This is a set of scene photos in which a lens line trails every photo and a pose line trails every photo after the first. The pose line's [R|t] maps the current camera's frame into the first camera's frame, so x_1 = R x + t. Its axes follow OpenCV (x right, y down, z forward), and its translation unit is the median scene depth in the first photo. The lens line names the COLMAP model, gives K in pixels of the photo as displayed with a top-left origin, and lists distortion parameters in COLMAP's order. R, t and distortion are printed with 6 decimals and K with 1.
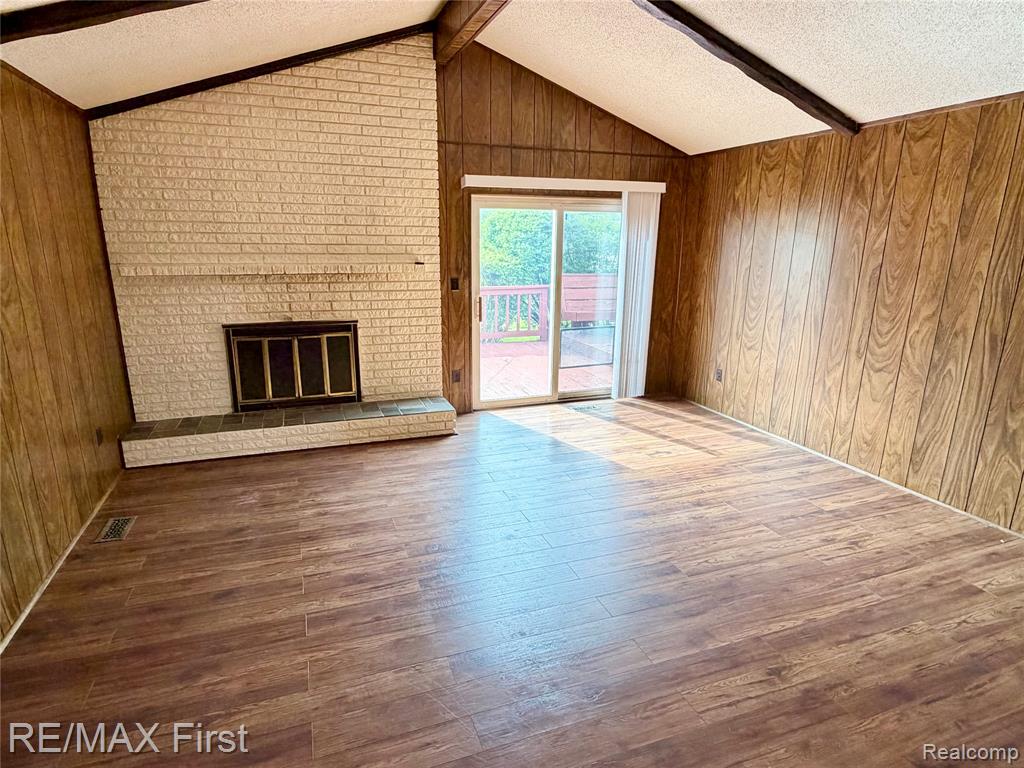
lens RADIAL K [[574.2, 0, 510.1], [0, 574.2, 385.9], [0, 0, 1]] dist [-0.002270, 0.000899]
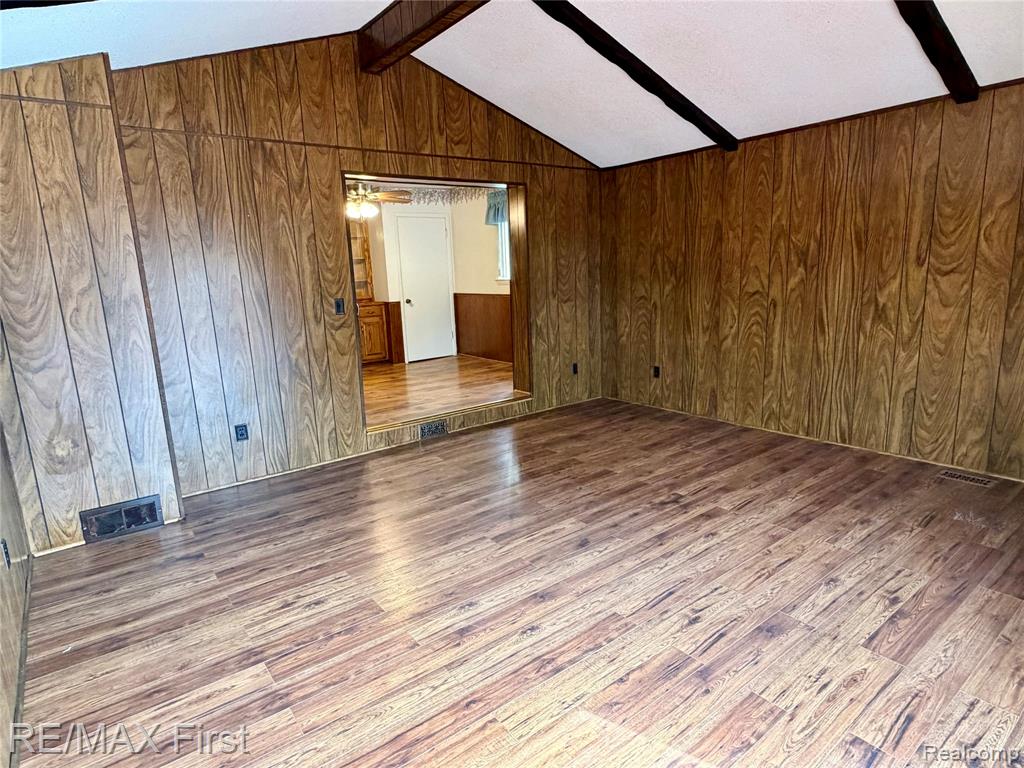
lens RADIAL K [[574.2, 0, 510.1], [0, 574.2, 385.9], [0, 0, 1]] dist [-0.002270, 0.000899]
pose [[-0.955479, 0.088385, -0.281509, 0.516617], [-0.041244, 0.904706, 0.424036, -0.386792], [0.292161, 0.416769, -0.860782, 1.732712]]
